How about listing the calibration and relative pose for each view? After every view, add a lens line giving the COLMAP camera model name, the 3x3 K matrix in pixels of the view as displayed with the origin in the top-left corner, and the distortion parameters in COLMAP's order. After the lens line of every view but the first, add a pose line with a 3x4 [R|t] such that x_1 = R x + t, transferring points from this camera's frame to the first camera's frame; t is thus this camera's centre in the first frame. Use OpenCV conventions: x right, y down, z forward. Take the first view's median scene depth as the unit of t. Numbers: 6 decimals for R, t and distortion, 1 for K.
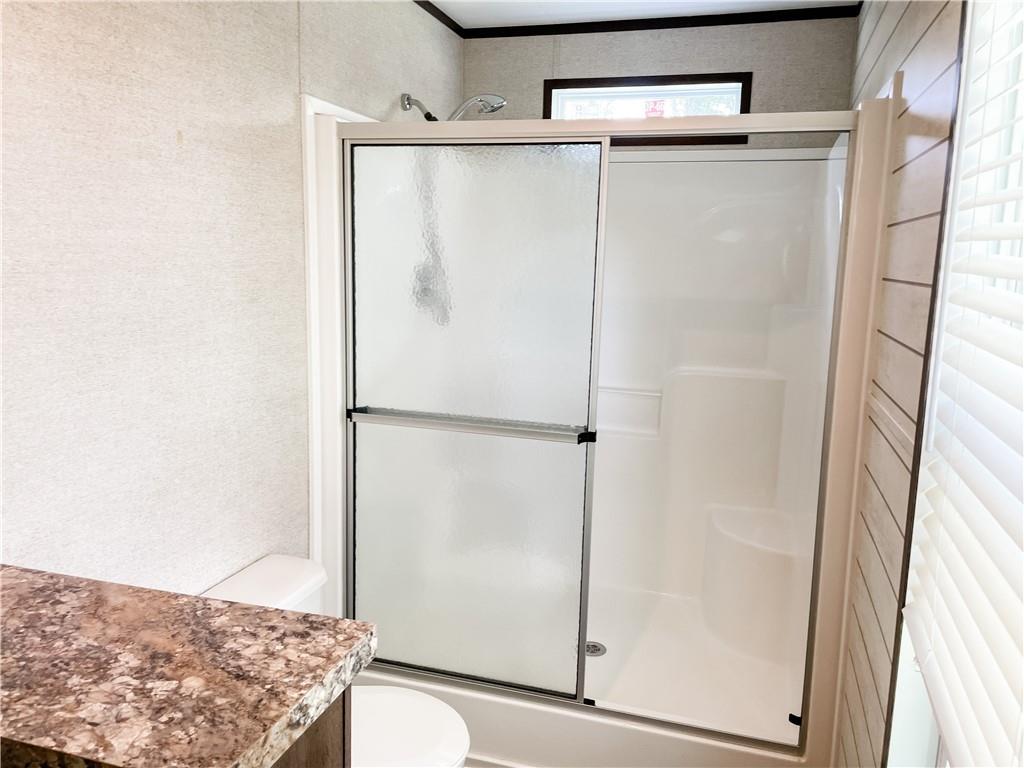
lens RADIAL K [[772.1, 0, 514.1], [0, 772.1, 387.5], [0, 0, 1]] dist [0.069470, -0.074187]
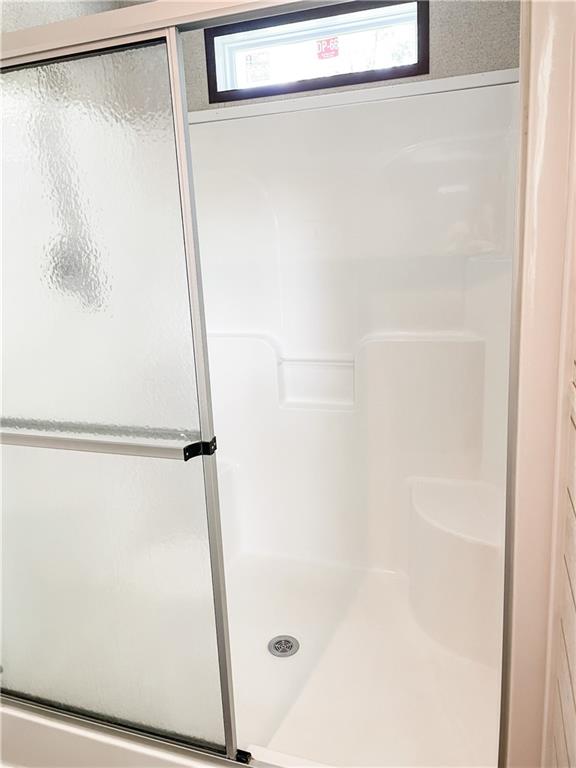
lens RADIAL K [[579.1, 0, 286.5], [0, 579.1, 382.5], [0, 0, 1]] dist [0.069470, -0.074187]
pose [[0.997288, -0.059725, -0.043006, 0.195131], [0.062654, 0.995553, 0.070340, -0.033579], [0.038614, -0.072844, 0.996596, 0.406488]]
